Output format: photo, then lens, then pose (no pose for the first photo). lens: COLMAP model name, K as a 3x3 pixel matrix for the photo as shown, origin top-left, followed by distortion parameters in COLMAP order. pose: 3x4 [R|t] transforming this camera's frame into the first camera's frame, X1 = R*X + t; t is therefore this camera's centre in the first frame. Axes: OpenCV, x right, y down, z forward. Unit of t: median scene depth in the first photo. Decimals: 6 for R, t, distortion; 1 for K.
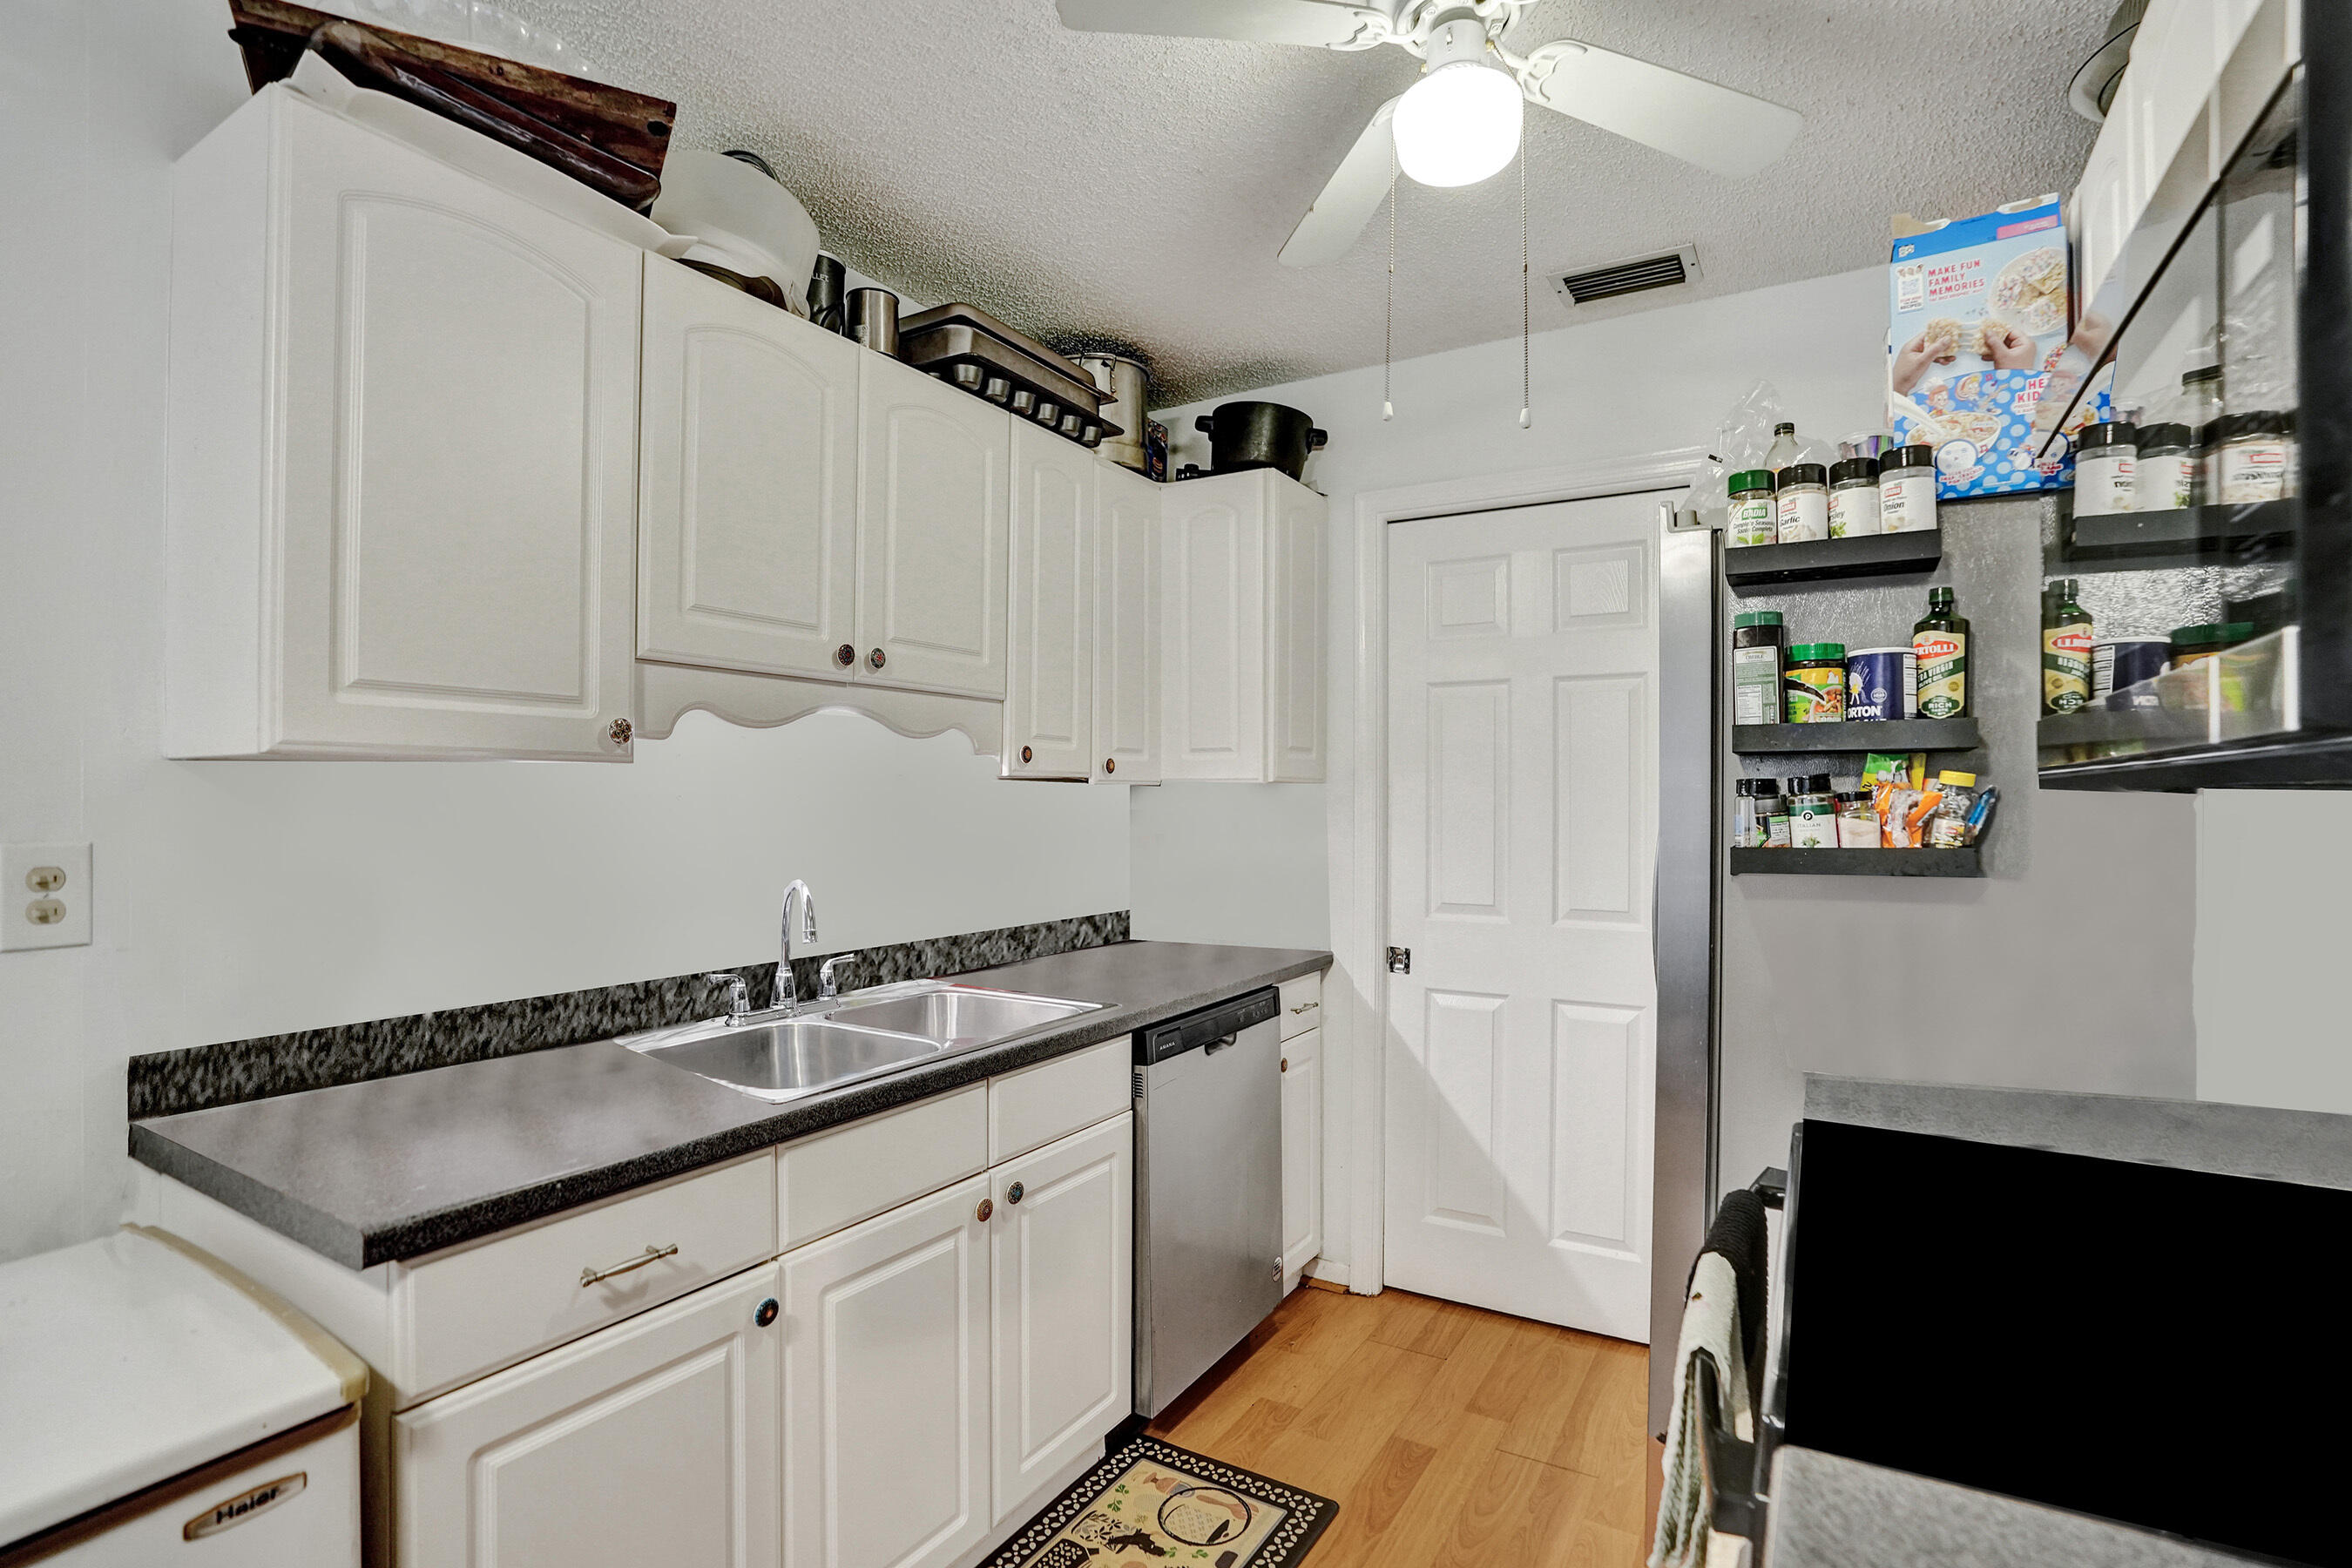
lens RADIAL K [[1092.5, 0, 1171.1], [0, 1092.5, 780.7], [0, 0, 1]] dist [-0.069332, 0.029828]
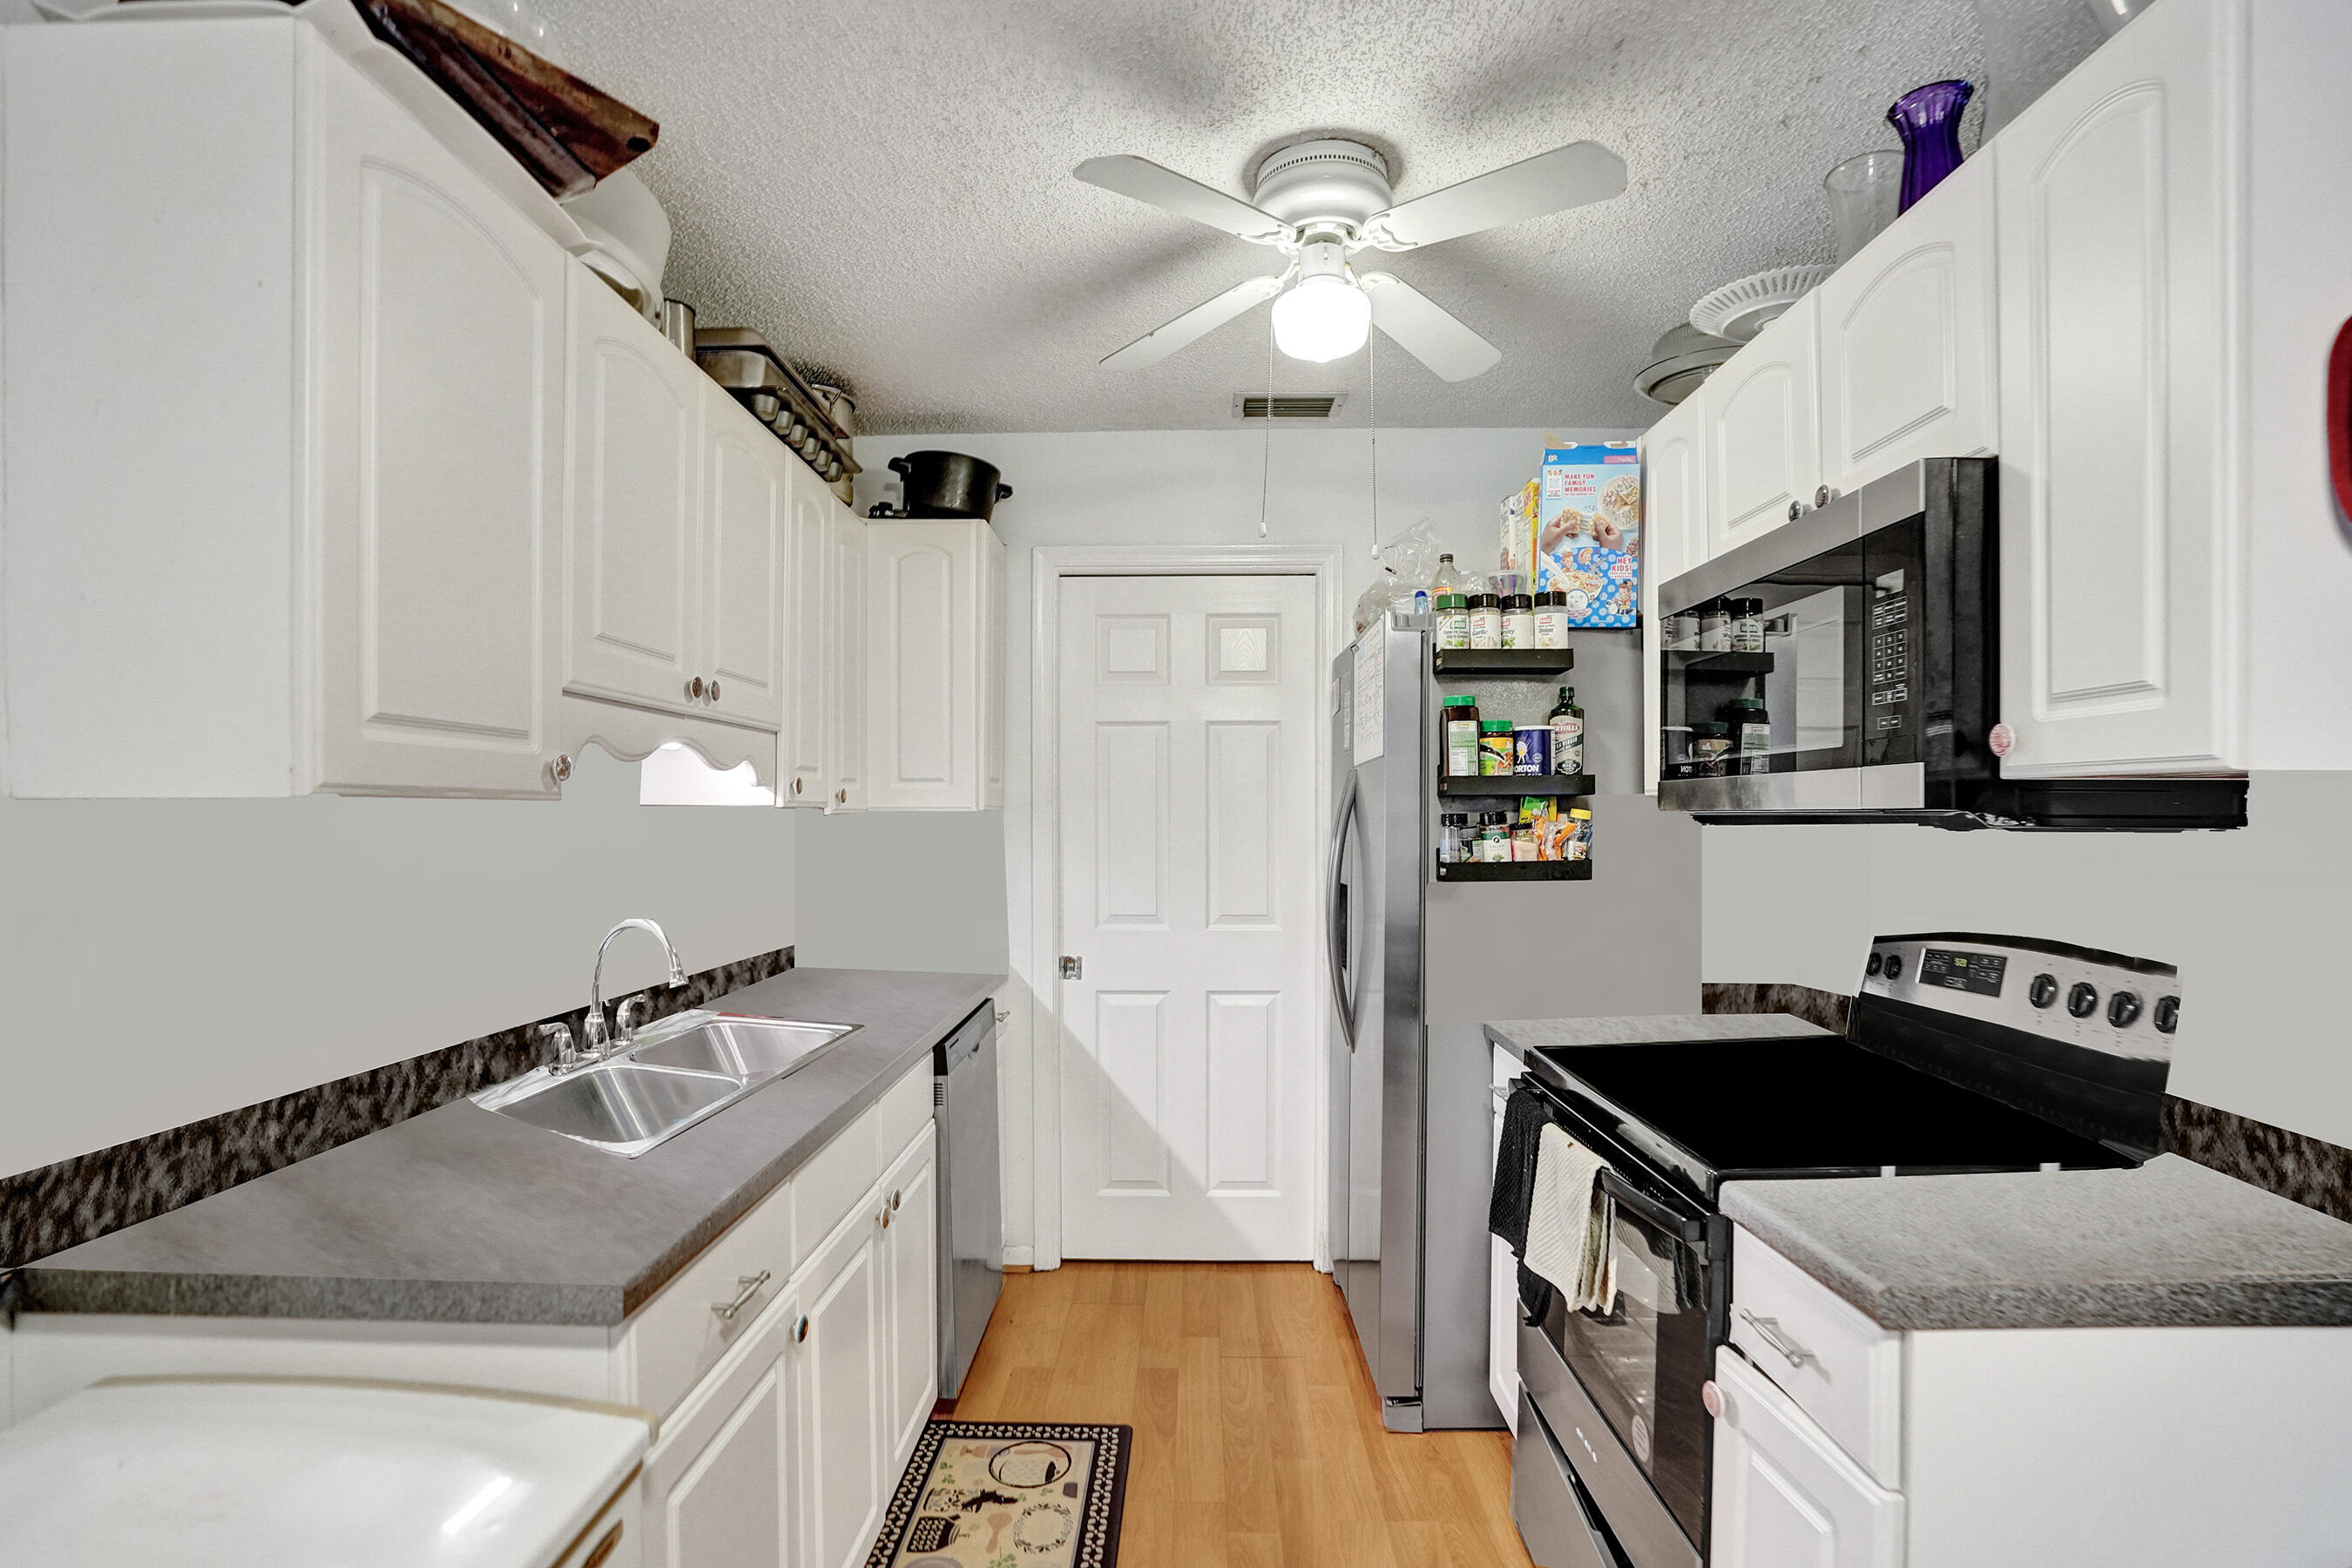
lens RADIAL K [[1093.8, 0, 1171.0], [0, 1093.8, 812.4], [0, 0, 1]] dist [-0.043690, 0.000523]
pose [[0.878250, -0.002724, 0.478194, -0.456857], [-0.003398, 0.999923, 0.011936, -0.018464], [-0.478190, -0.012108, 0.878173, -0.079020]]
